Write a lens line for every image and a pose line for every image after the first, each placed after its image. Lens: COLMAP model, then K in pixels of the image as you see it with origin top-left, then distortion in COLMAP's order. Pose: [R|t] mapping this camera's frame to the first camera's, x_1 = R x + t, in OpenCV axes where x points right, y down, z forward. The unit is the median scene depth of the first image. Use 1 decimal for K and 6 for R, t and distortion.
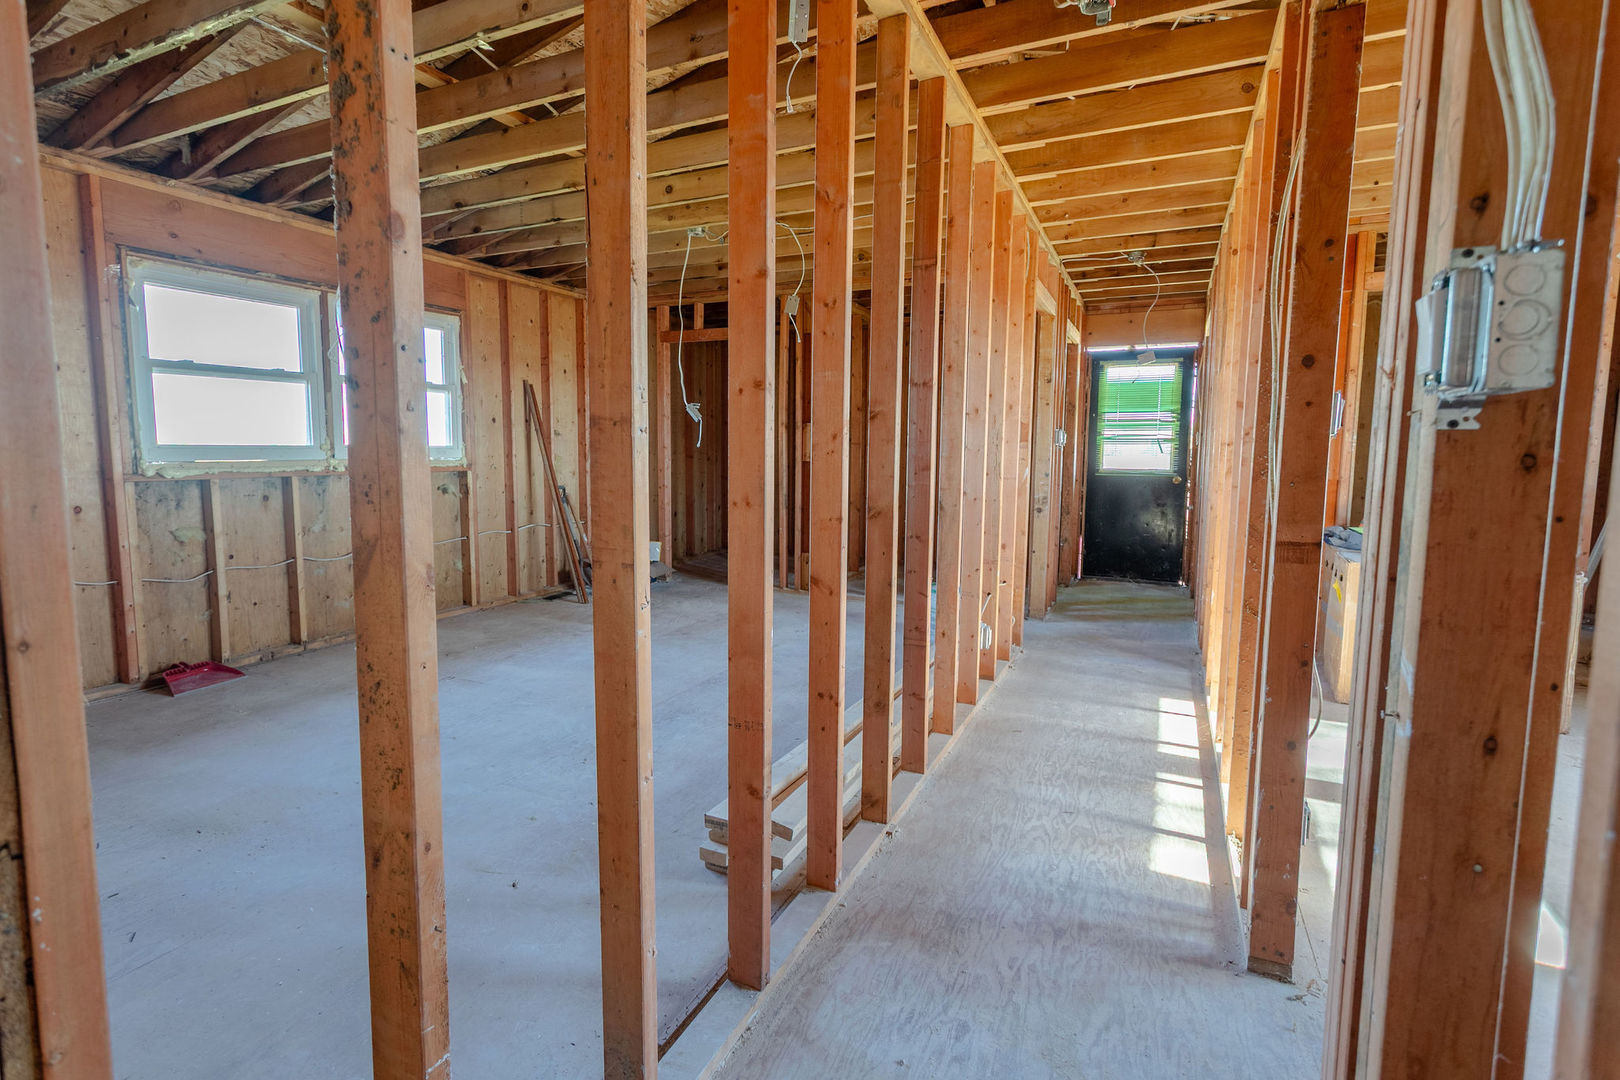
lens RADIAL K [[763.5, 0, 802.6], [0, 763.5, 522.3], [0, 0, 1]] dist [0.000734, 0.000197]
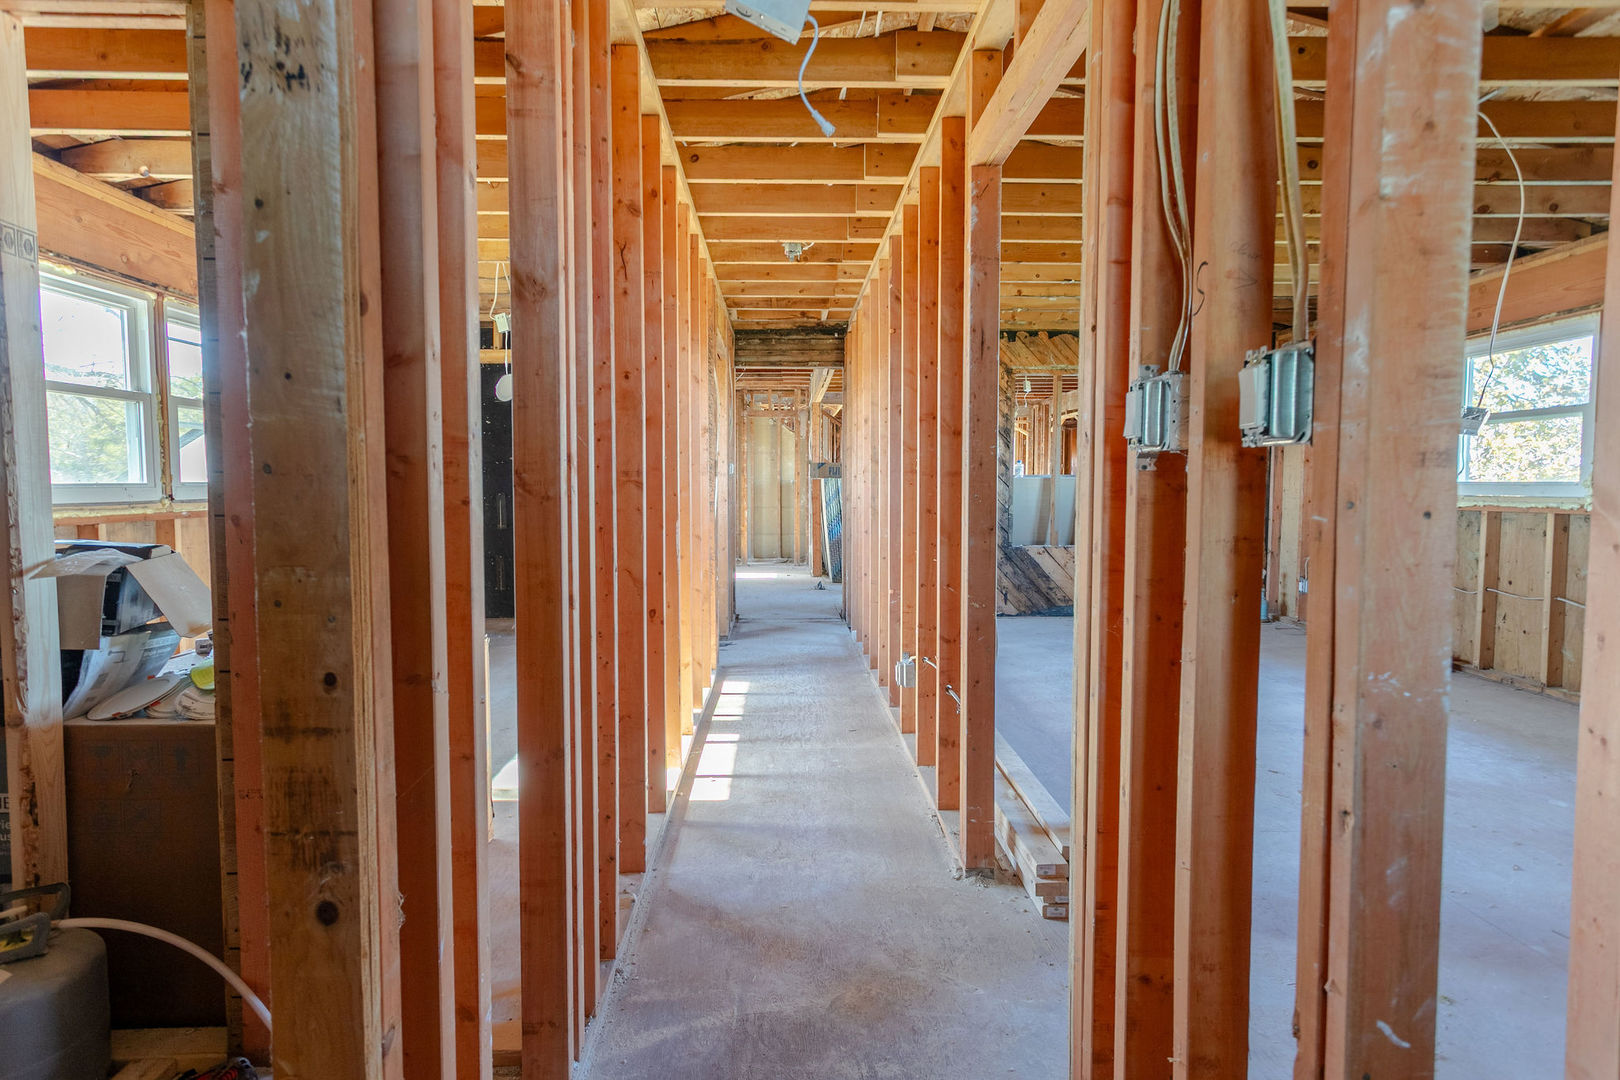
lens RADIAL K [[763.5, 0, 802.6], [0, 763.5, 522.3], [0, 0, 1]] dist [0.000734, 0.000197]
pose [[-0.891003, 0.018401, -0.453625, 0.804503], [-0.046521, 0.990218, 0.131543, -0.167294], [0.451609, 0.138308, -0.881431, 1.808333]]
